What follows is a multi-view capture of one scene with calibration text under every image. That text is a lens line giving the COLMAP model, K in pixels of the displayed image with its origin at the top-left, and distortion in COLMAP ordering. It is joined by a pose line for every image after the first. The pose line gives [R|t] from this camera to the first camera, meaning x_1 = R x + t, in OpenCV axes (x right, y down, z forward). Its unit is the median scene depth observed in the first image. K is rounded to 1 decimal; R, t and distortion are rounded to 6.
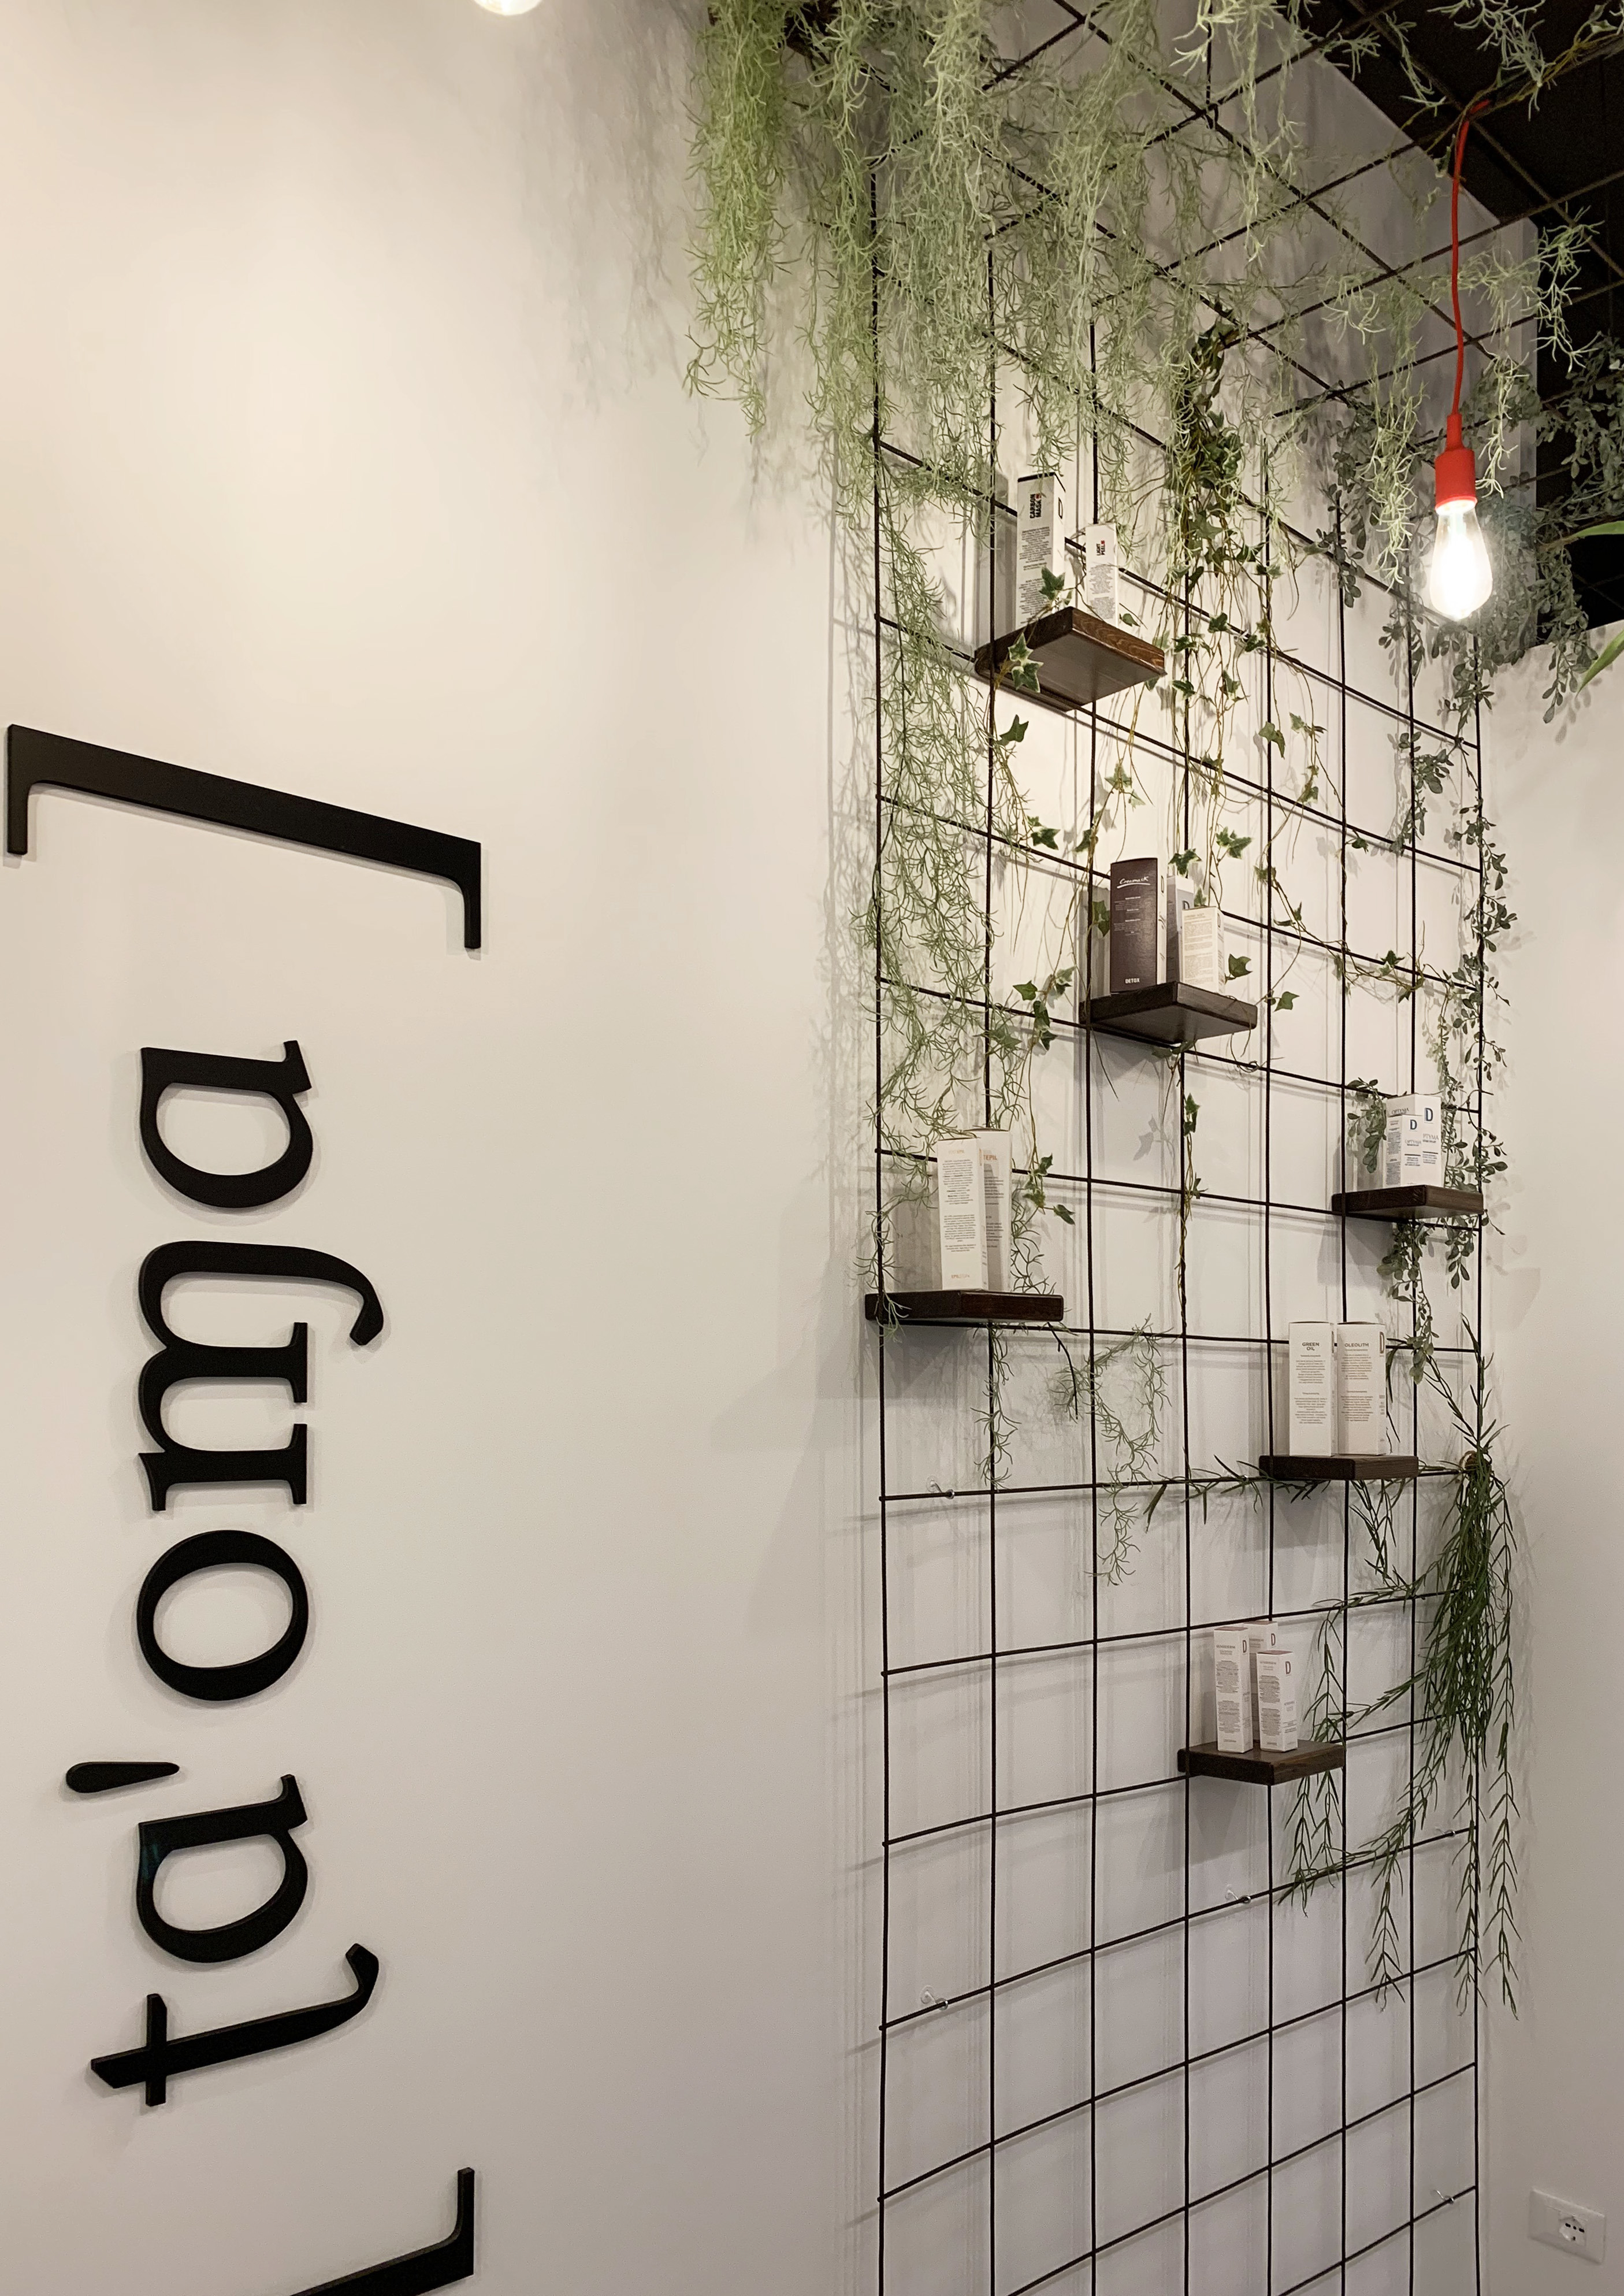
lens RADIAL K [[1778.3, 0, 805.8], [0, 1778.3, 1418.9], [0, 0, 1]] dist [0.033142, -0.004082]
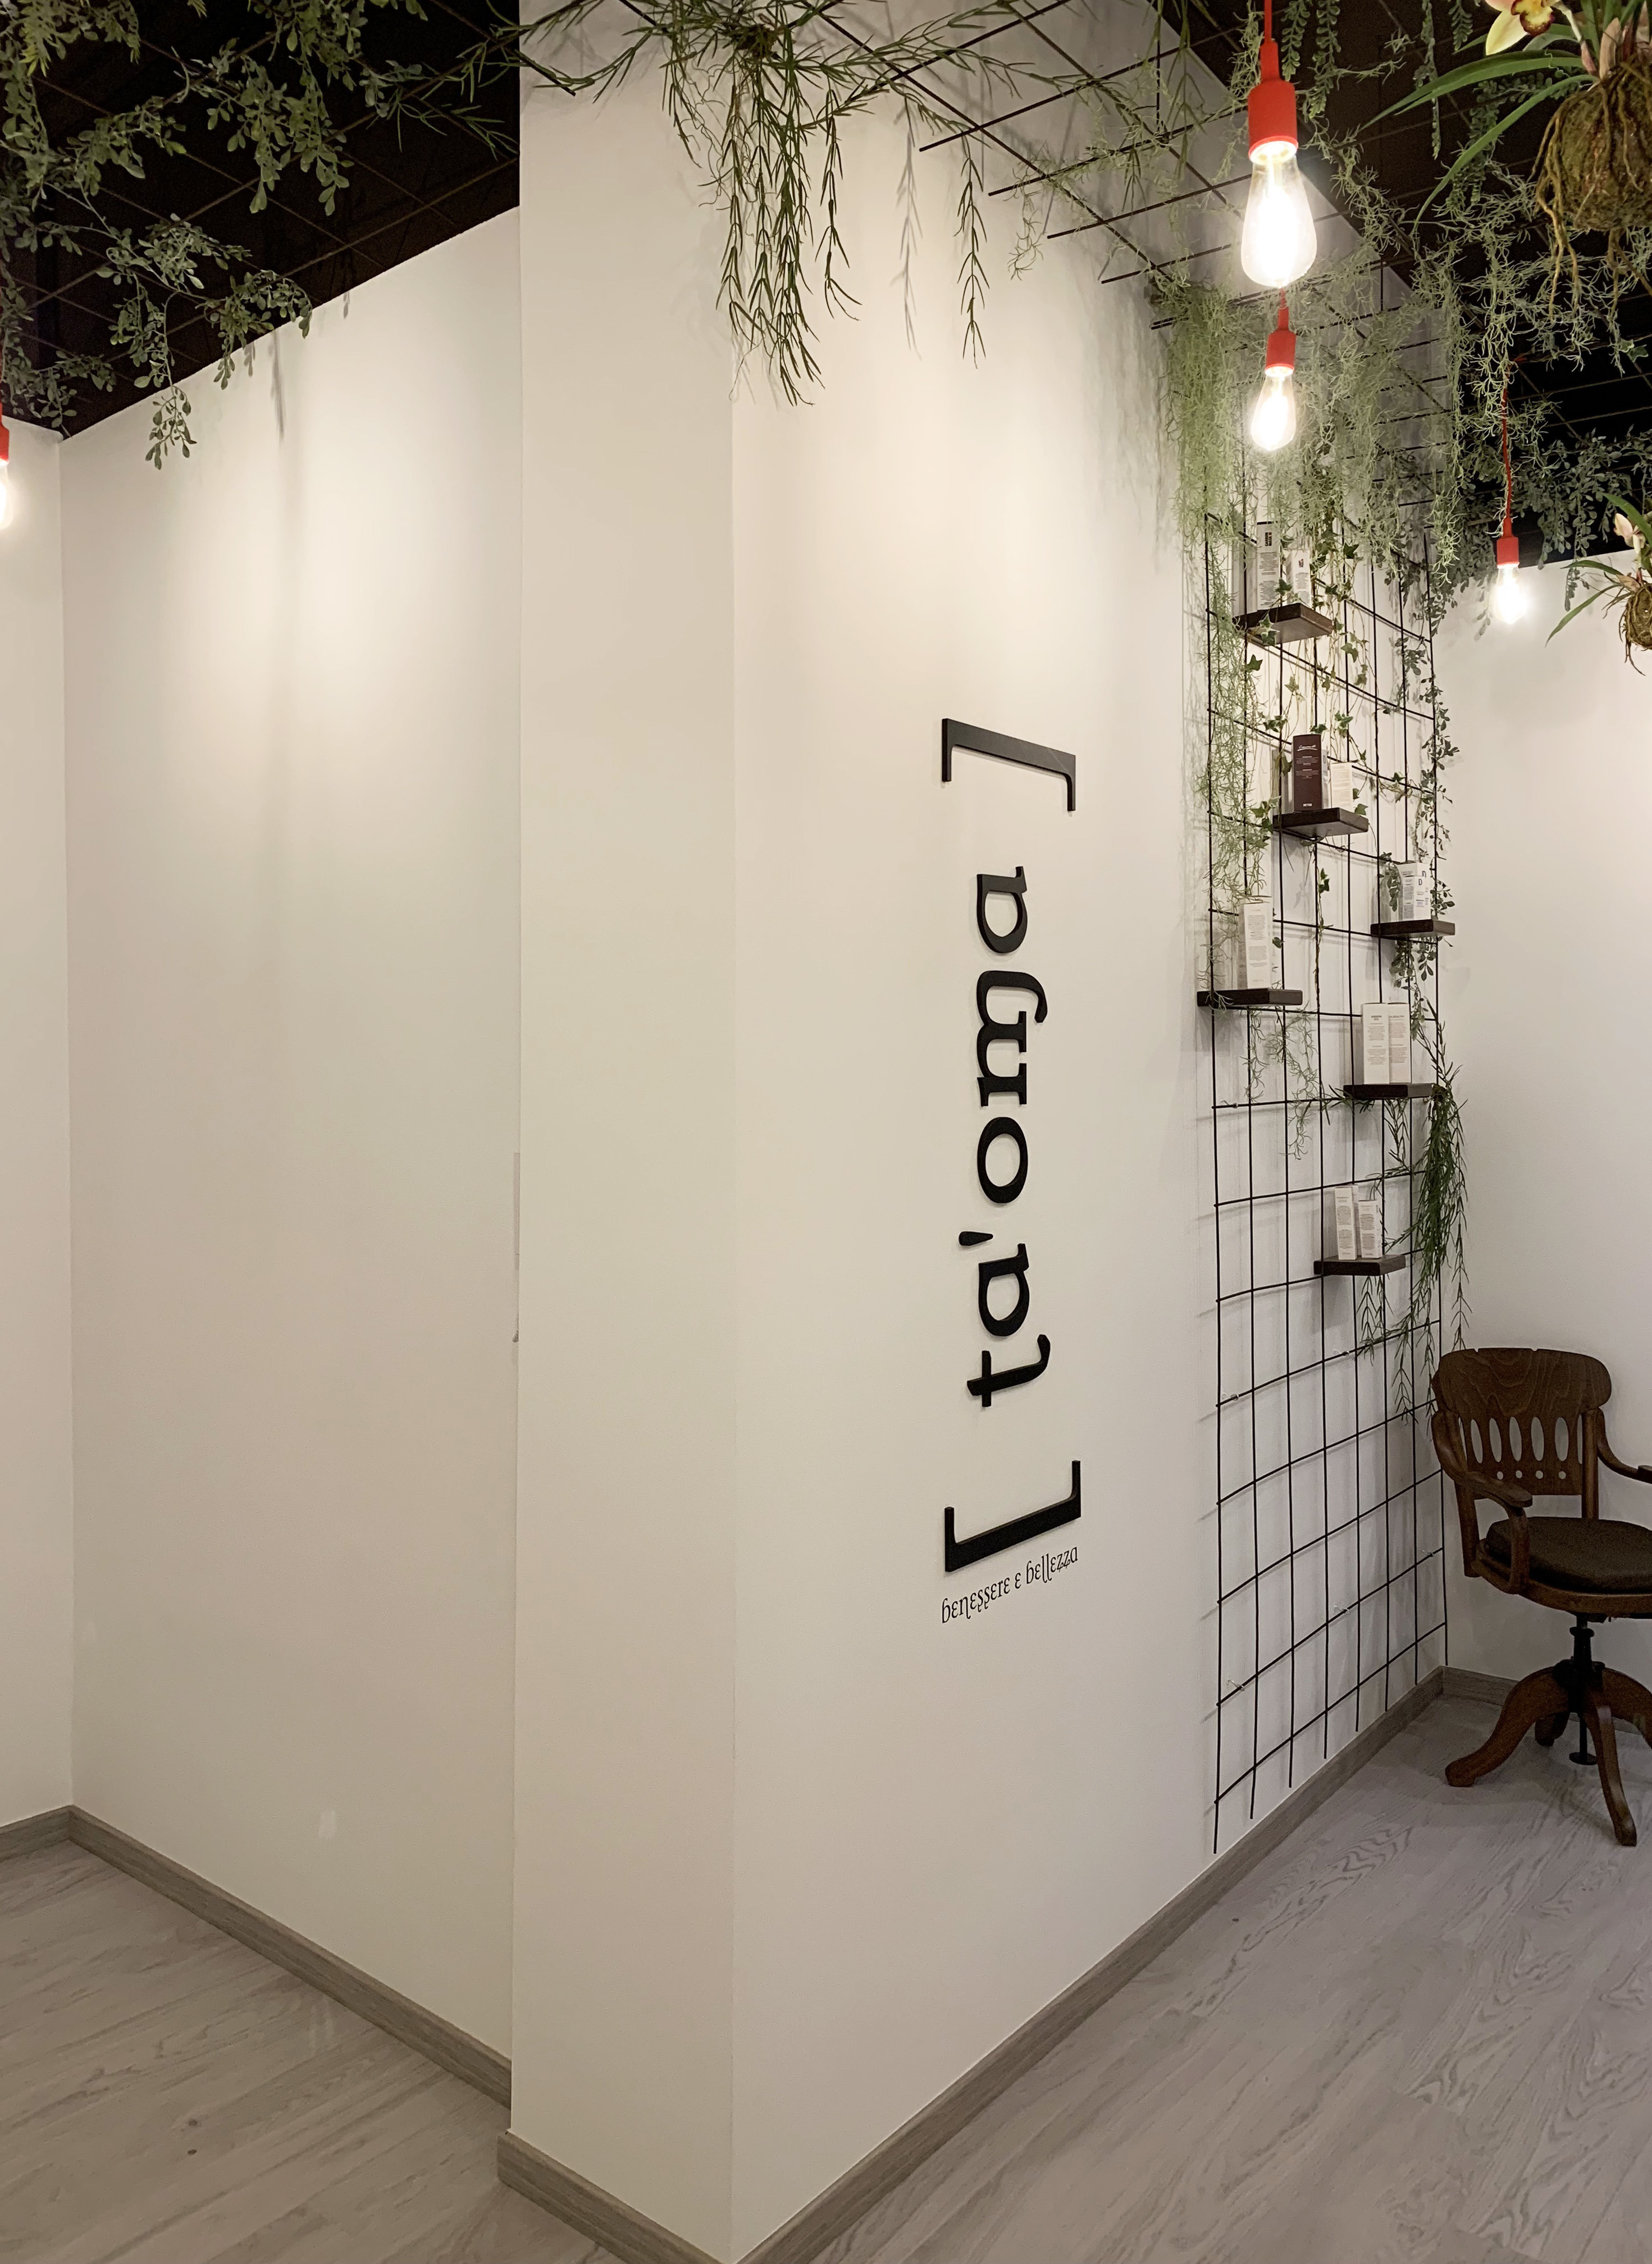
lens RADIAL K [[1781.7, 0, 837.6], [0, 1781.7, 1079.6], [0, 0, 1]] dist [0.076918, -0.069031]
pose [[0.979723, -0.011915, 0.200003, -0.558896], [0.012677, 0.999916, -0.002526, 0.015052], [-0.199957, 0.005010, 0.979792, -0.551610]]
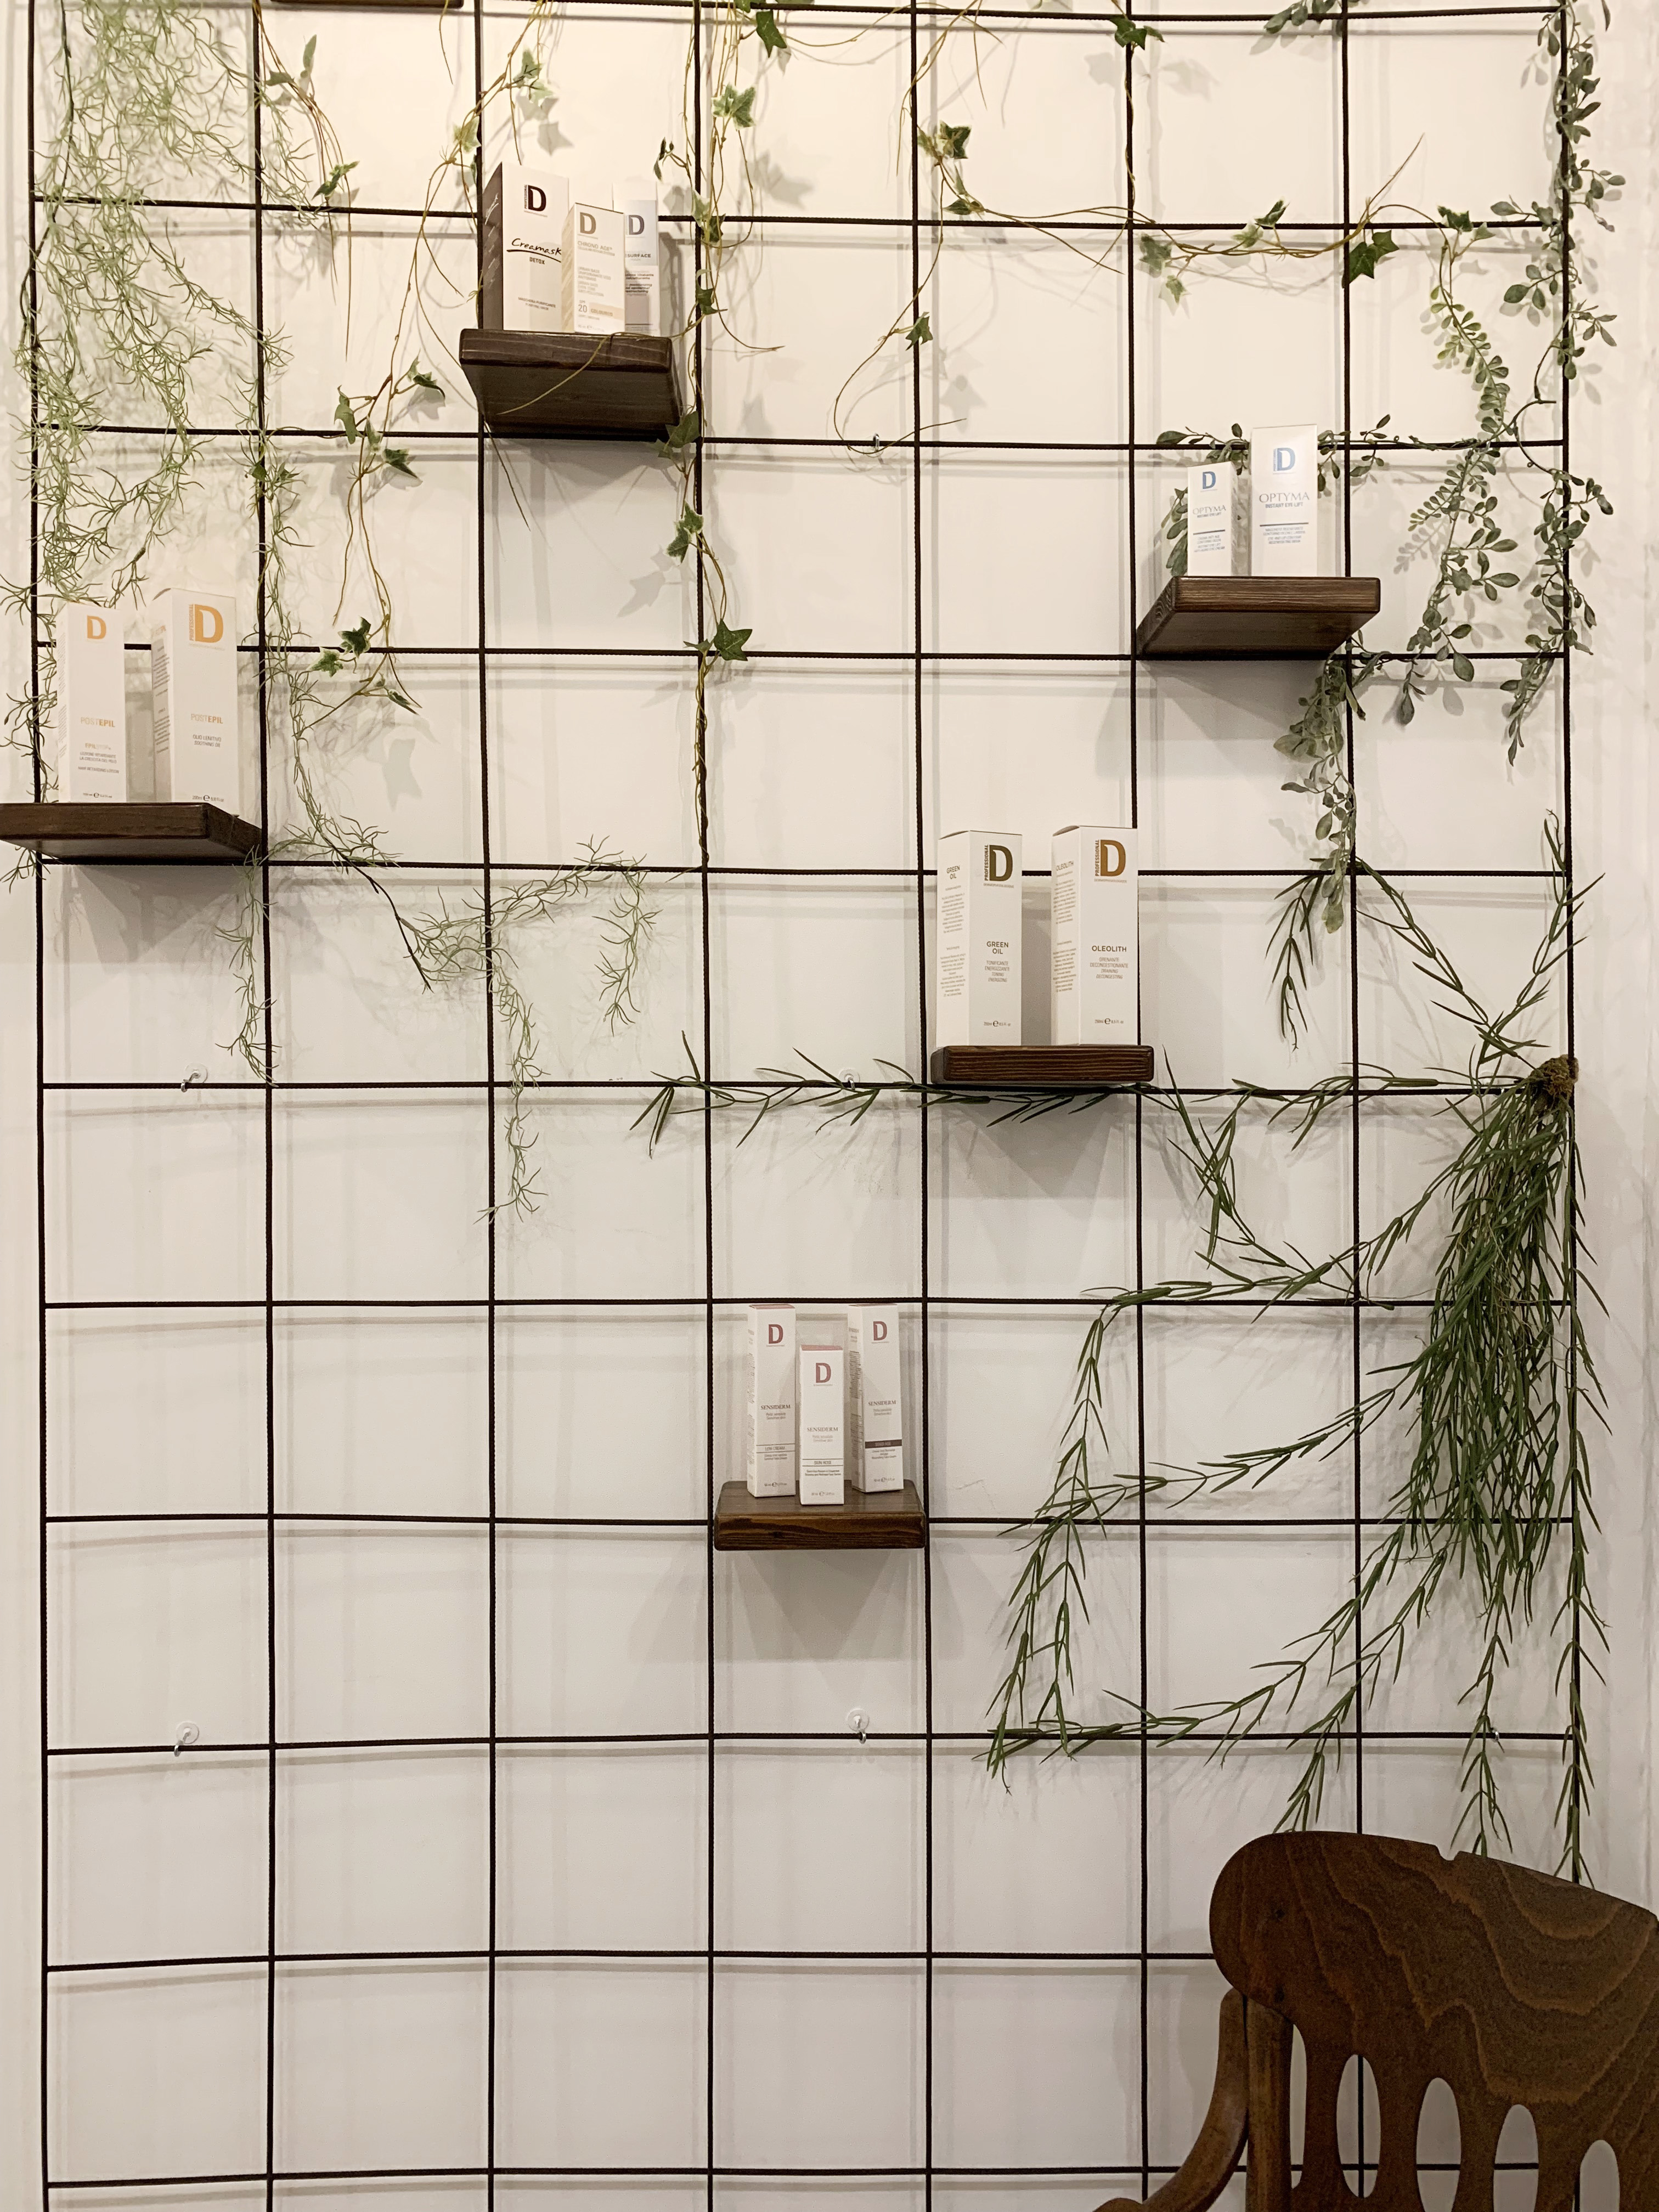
lens RADIAL K [[1666.6, 0, 829.5], [0, 1666.6, 1106.0], [0, 0, 1]] dist [0.011345, -0.007664]
pose [[0.755870, 0.005452, -0.654699, 0.650719], [-0.006820, 0.999977, 0.000453, 0.041972], [0.654686, 0.004123, 0.755889, 0.548883]]
